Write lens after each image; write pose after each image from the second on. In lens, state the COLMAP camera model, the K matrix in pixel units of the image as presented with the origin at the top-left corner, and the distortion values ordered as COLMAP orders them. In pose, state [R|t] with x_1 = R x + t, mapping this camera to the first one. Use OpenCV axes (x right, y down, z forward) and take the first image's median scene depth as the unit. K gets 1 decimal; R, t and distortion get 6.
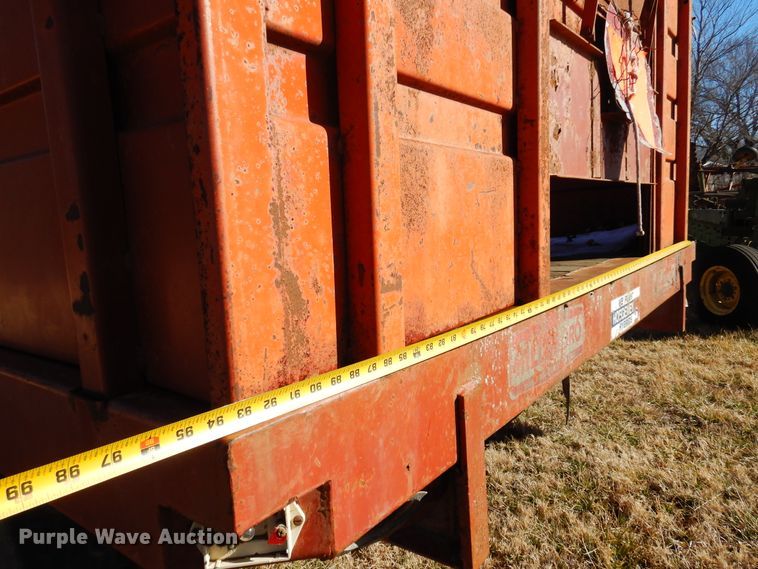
lens RADIAL K [[536.8, 0, 379.0], [0, 536.8, 284.5], [0, 0, 1]] dist [0.003312, 0.002380]
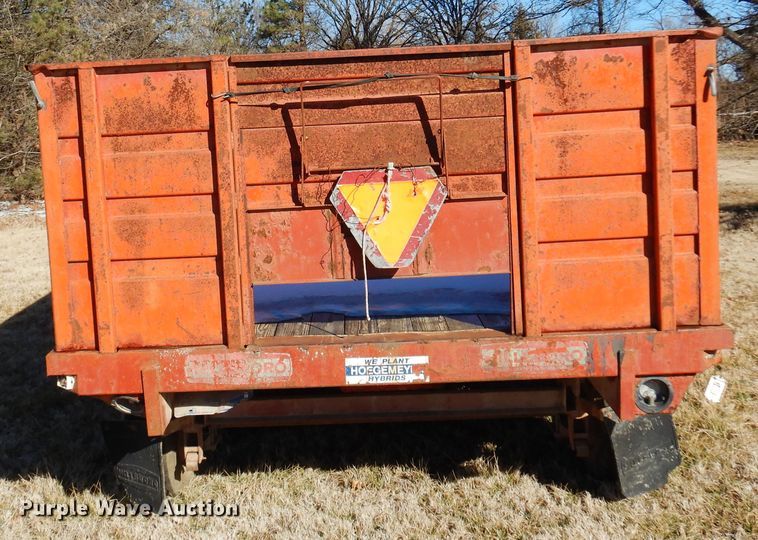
lens RADIAL K [[916.8, 0, 318.8], [0, 916.8, 209.2], [0, 0, 1]] dist [0.001730, 0.023781]
pose [[0.592967, 0.116650, -0.796733, 1.676846], [-0.079441, 0.993099, 0.086276, -0.422788], [0.801299, 0.012134, 0.598141, -0.436779]]
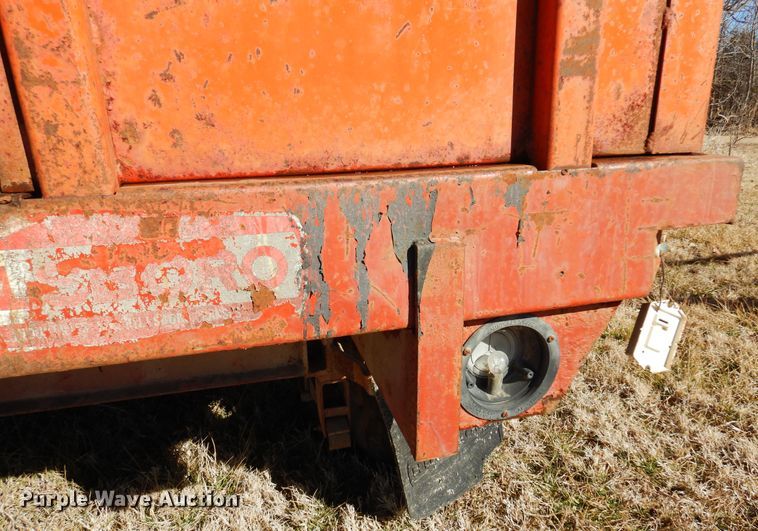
lens RADIAL K [[563.4, 0, 378.6], [0, 563.4, 302.9], [0, 0, 1]] dist [0.013211, 0.002748]
pose [[0.796949, 0.234618, -0.556620, 0.790089], [-0.092506, 0.958021, 0.271364, -0.089159], [0.596921, -0.164773, 0.785198, 0.853187]]
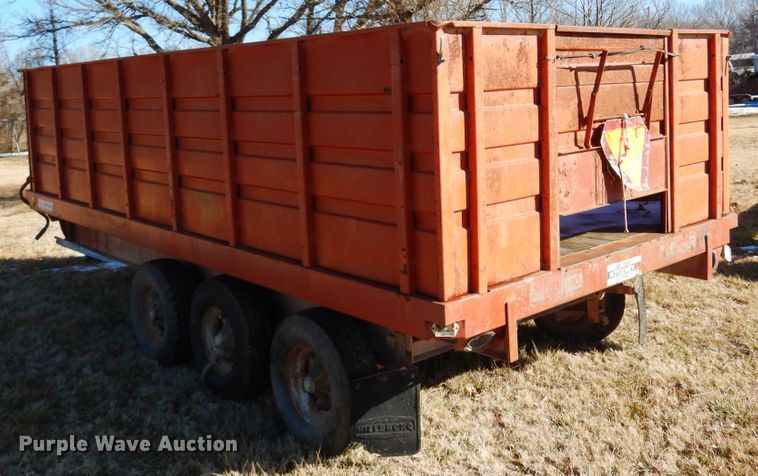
lens RADIAL K [[732.4, 0, 378.6], [0, 732.4, 165.4], [0, 0, 1]] dist [0.013024, 0.018564]
pose [[0.979520, 0.030202, -0.199069, 0.092714], [-0.031872, 0.999479, -0.005187, -0.205764], [0.198809, 0.011426, 0.979972, -1.258030]]
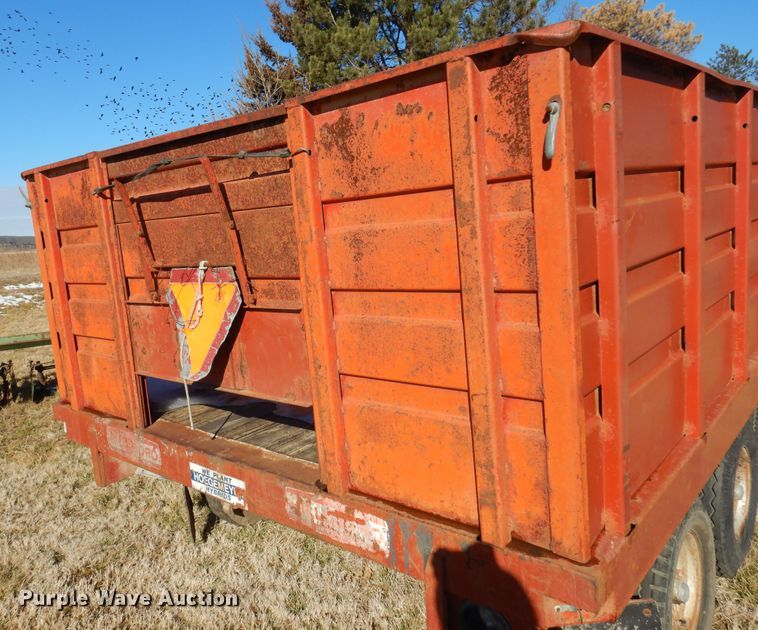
lens RADIAL K [[620.1, 0, 345.2], [0, 620.1, 312.1], [0, 0, 1]] dist [0.005225, 0.004112]
pose [[-0.069465, 0.215673, -0.973992, 1.370493], [-0.030220, 0.975447, 0.218151, -0.524041], [0.997127, 0.044588, -0.061241, 1.047121]]
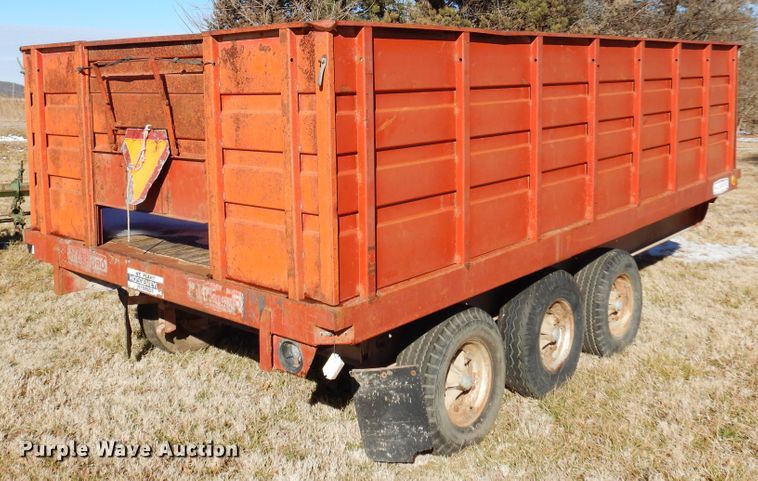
lens RADIAL K [[782.9, 0, 377.2], [0, 782.9, 160.8], [0, 0, 1]] dist [0.009059, -0.000056]
pose [[-0.067267, 0.156451, -0.985392, 2.260688], [-0.106064, 0.980912, 0.162980, -0.665126], [0.992081, 0.115477, -0.049389, 1.418431]]
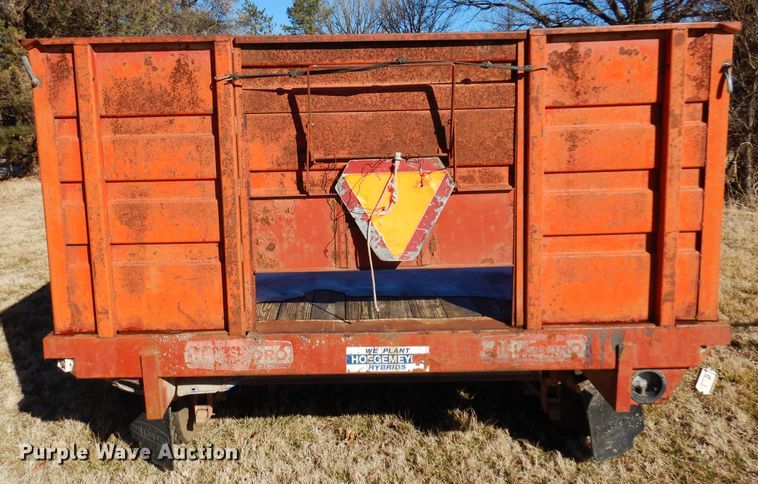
lens RADIAL K [[587.2, 0, 337.8], [0, 587.2, 193.8], [0, 0, 1]] dist [0.015343, -0.003008]
pose [[0.613564, 0.159369, -0.773396, 1.138749], [-0.106525, 0.987174, 0.118910, -0.413009], [0.782427, 0.009427, 0.622671, -0.046899]]
